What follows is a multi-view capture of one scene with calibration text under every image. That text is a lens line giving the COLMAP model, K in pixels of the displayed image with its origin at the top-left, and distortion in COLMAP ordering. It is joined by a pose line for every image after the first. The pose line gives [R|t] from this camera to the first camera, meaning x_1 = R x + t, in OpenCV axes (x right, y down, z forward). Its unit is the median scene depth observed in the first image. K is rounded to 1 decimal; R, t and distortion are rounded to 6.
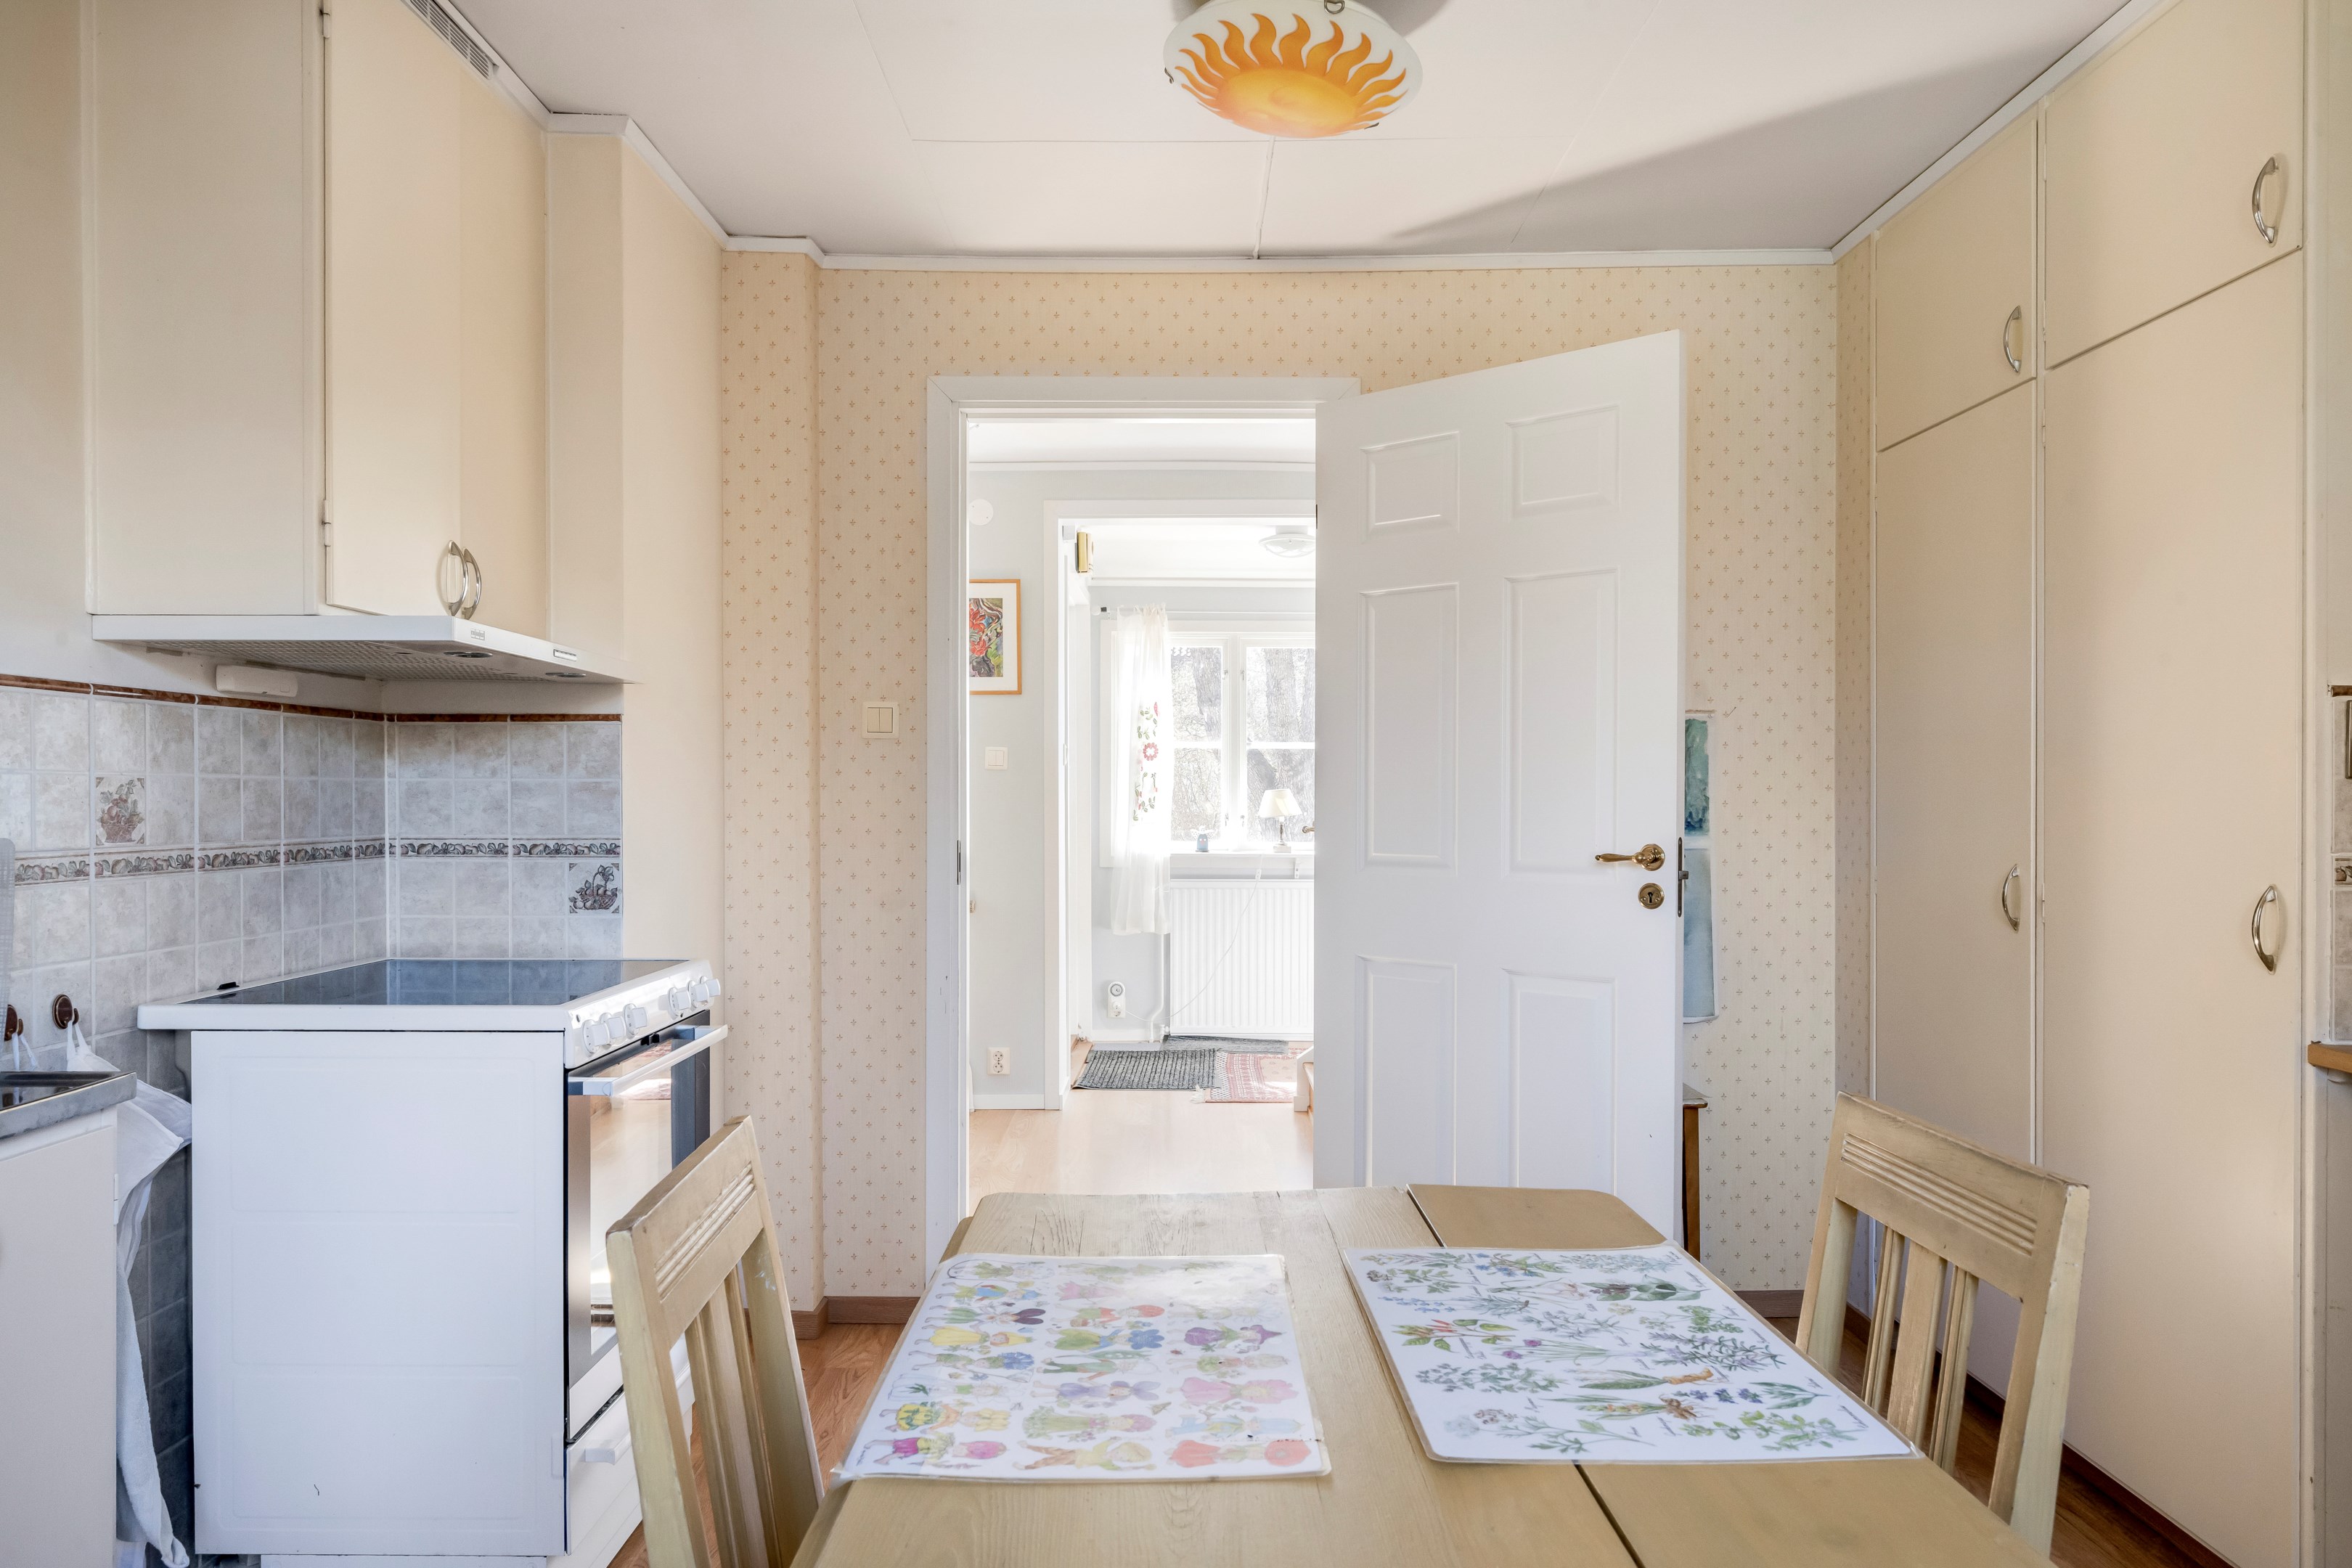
lens RADIAL K [[1460.8, 0, 1181.8], [0, 1460.8, 807.5], [0, 0, 1]] dist [-0.005371, -0.001144]
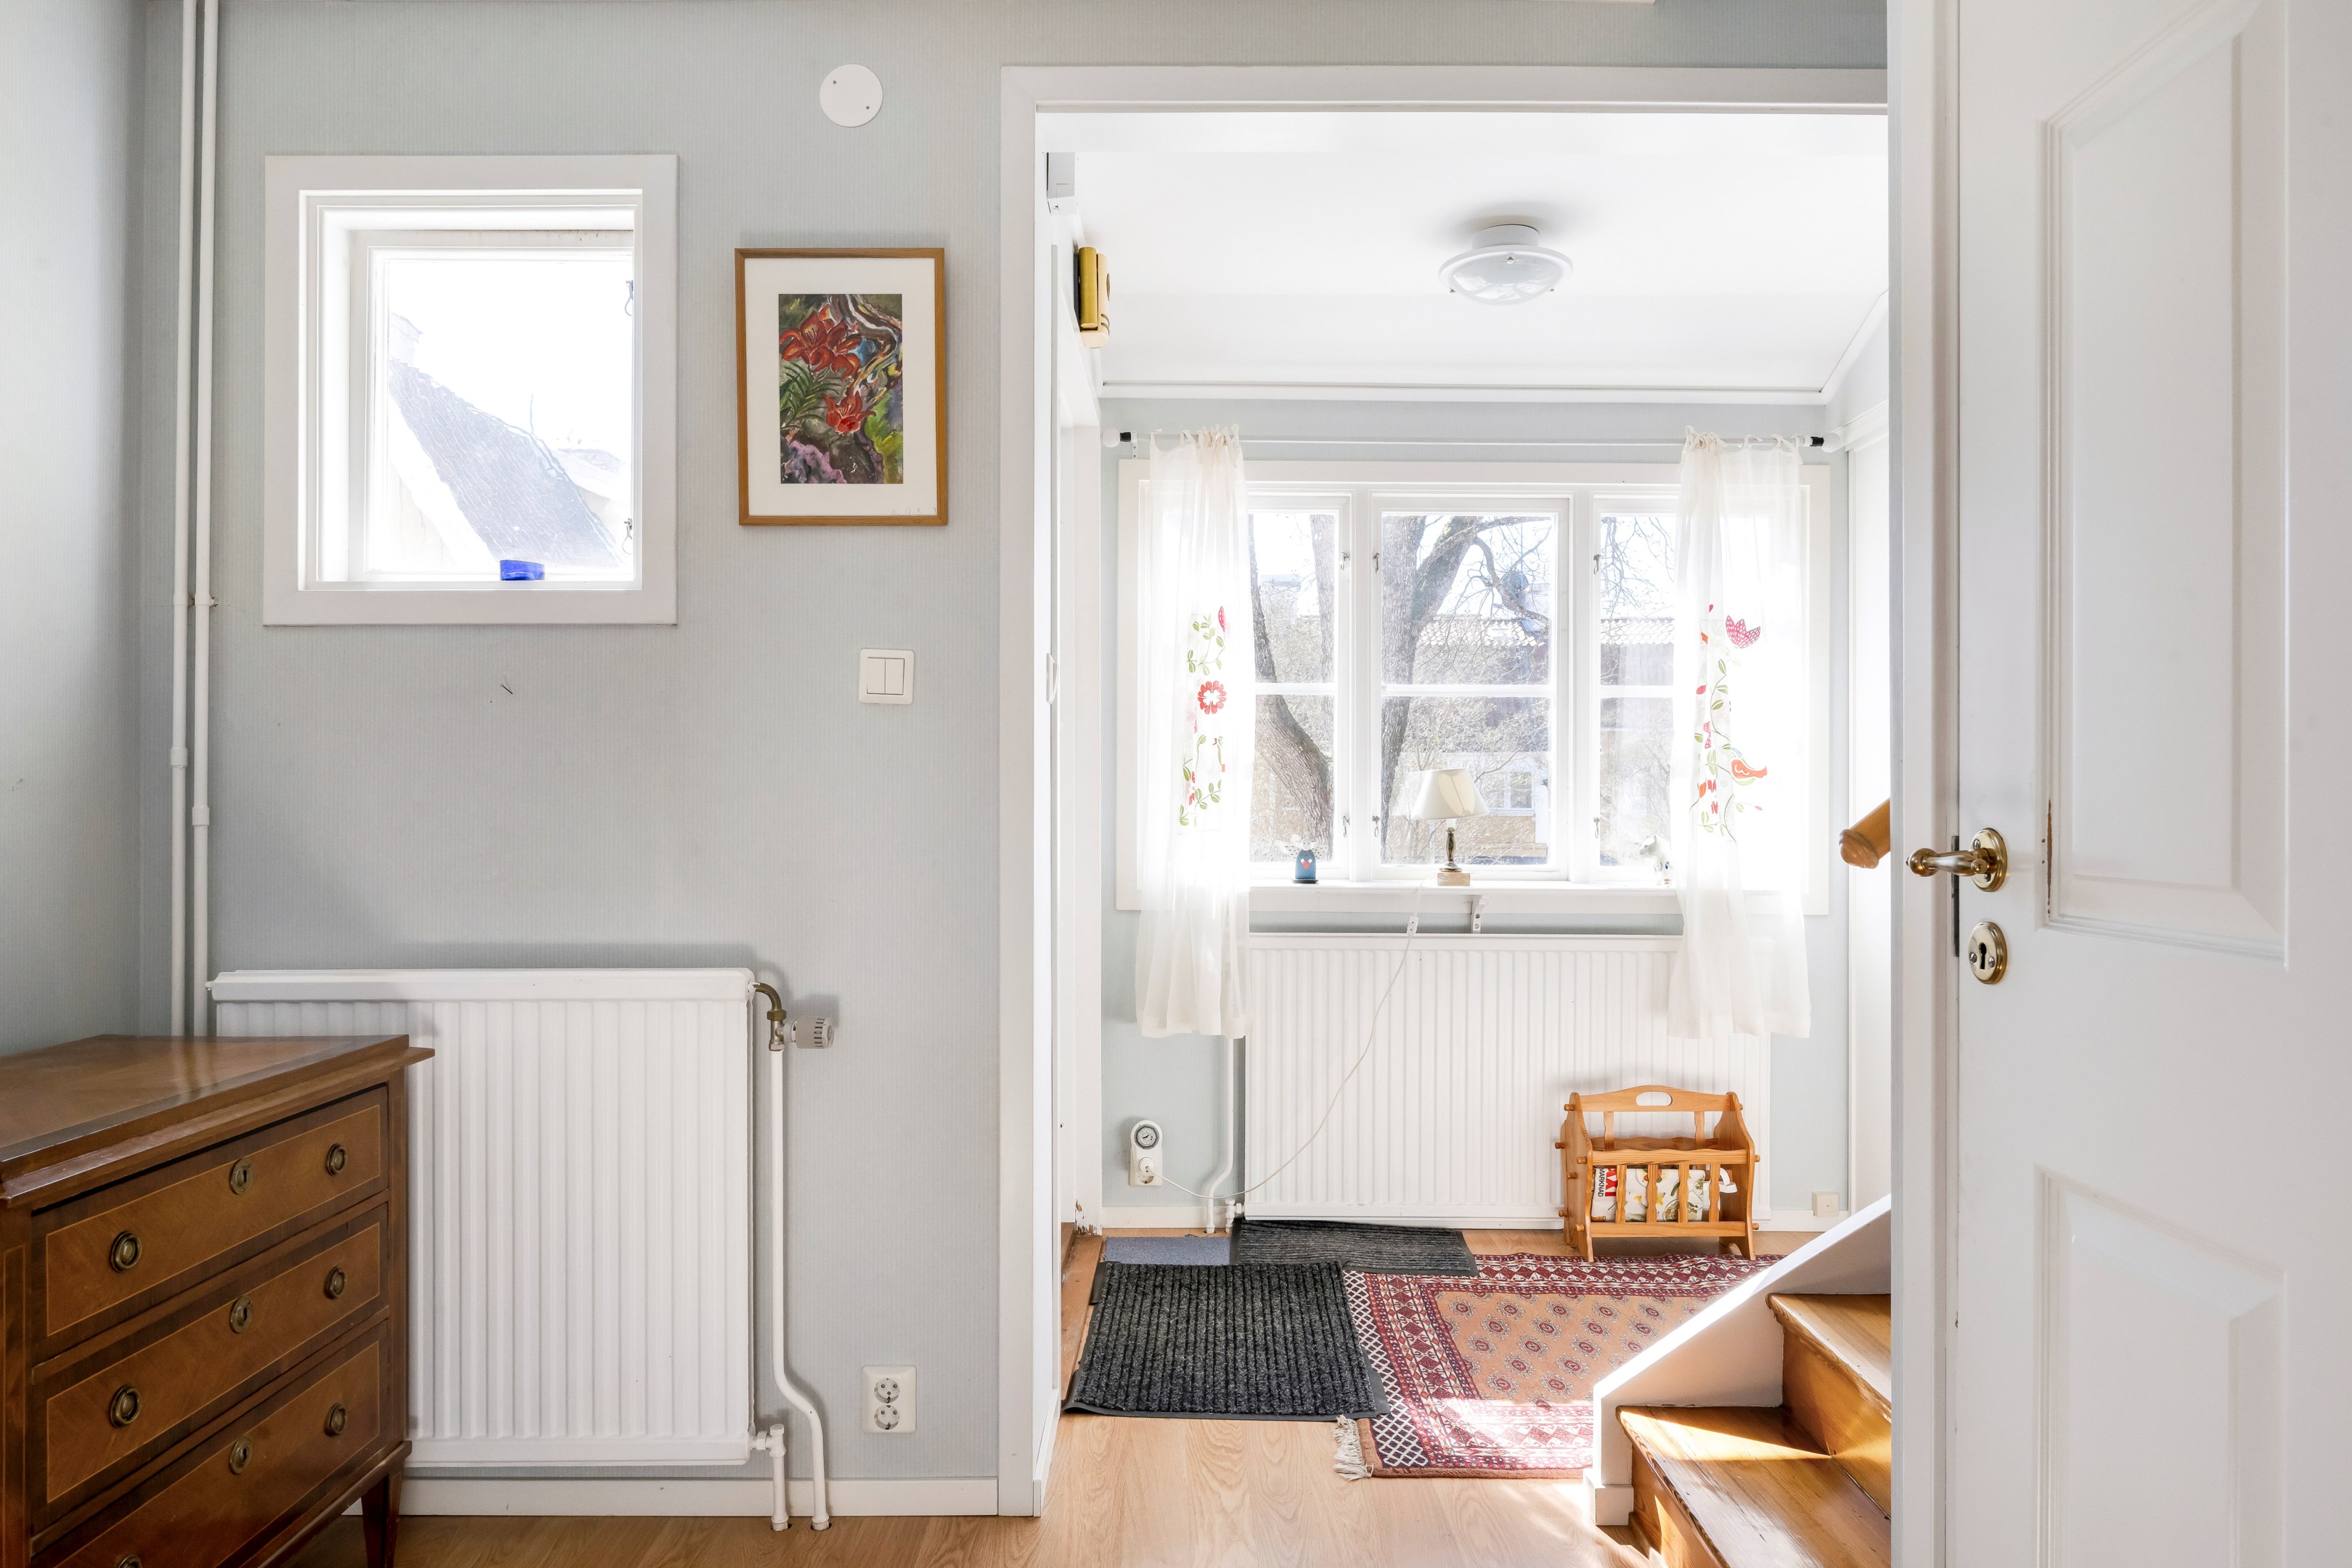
lens RADIAL K [[1560.5, 0, 1176.0], [0, 1560.5, 803.1], [0, 0, 1]] dist [-0.001896, 0.000943]
pose [[0.999982, 0.003475, -0.004979, -0.032288], [-0.003489, 0.999990, -0.002958, 0.002617], [0.004969, 0.002975, 0.999983, 0.431830]]
